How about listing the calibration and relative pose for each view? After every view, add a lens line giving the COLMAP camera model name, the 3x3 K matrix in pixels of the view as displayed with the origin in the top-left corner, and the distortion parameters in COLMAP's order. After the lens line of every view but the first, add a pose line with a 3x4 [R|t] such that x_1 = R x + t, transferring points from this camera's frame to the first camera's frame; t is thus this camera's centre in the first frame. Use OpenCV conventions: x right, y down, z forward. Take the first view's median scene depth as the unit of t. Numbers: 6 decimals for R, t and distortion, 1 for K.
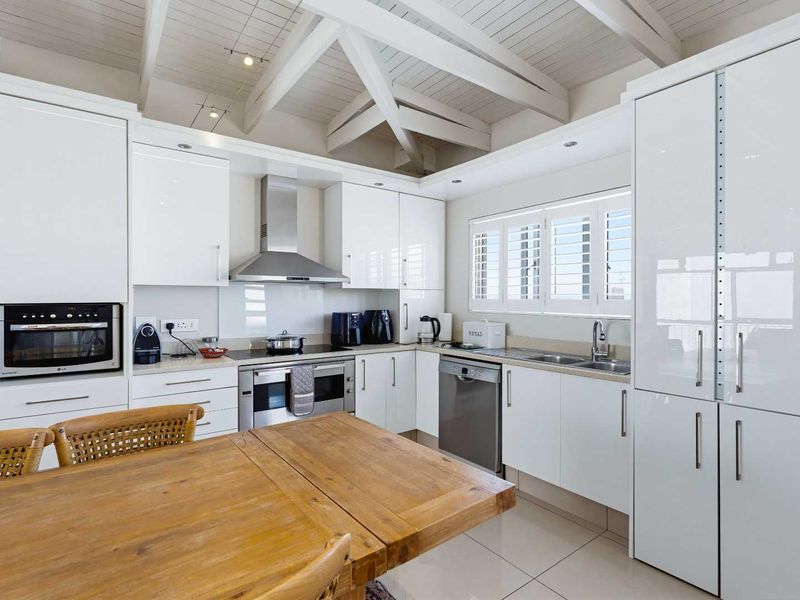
lens RADIAL K [[406.7, 0, 393.9], [0, 406.7, 300.5], [0, 0, 1]] dist [-0.002455, 0.000227]
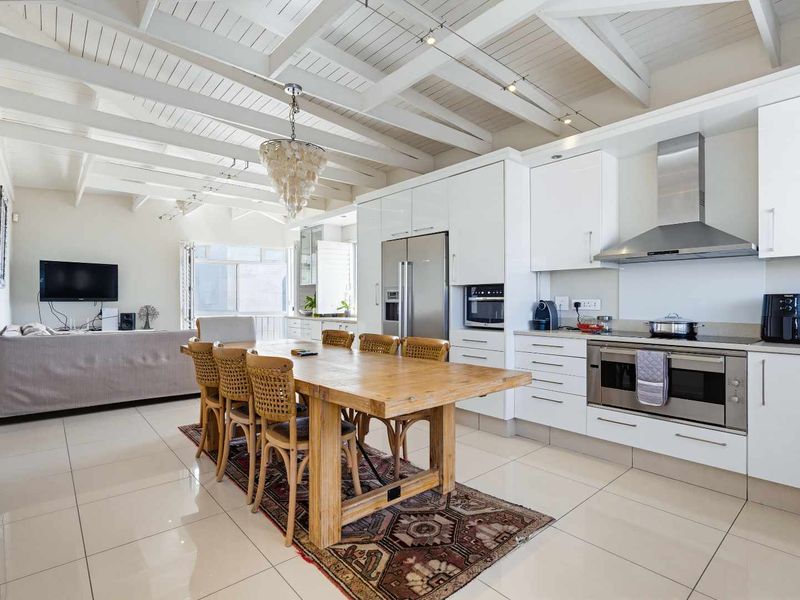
lens RADIAL K [[406.7, 0, 393.9], [0, 406.7, 300.5], [0, 0, 1]] dist [-0.002455, 0.000227]
pose [[0.079928, -0.000148, -0.996801, 0.521820], [-0.003062, 0.999995, -0.000394, 0.045540], [0.996796, 0.003083, 0.079927, 0.312763]]
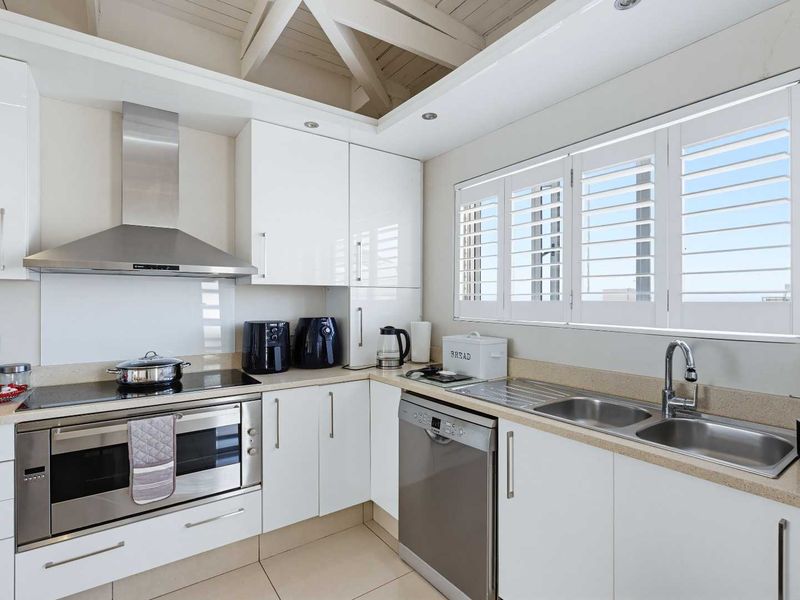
lens RADIAL K [[406.7, 0, 393.9], [0, 406.7, 300.5], [0, 0, 1]] dist [-0.002455, 0.000227]
pose [[0.999699, -0.001979, -0.024458, 0.113750], [0.001867, 0.999988, -0.004590, -0.001321], [0.024467, 0.004542, 0.999690, 0.363781]]
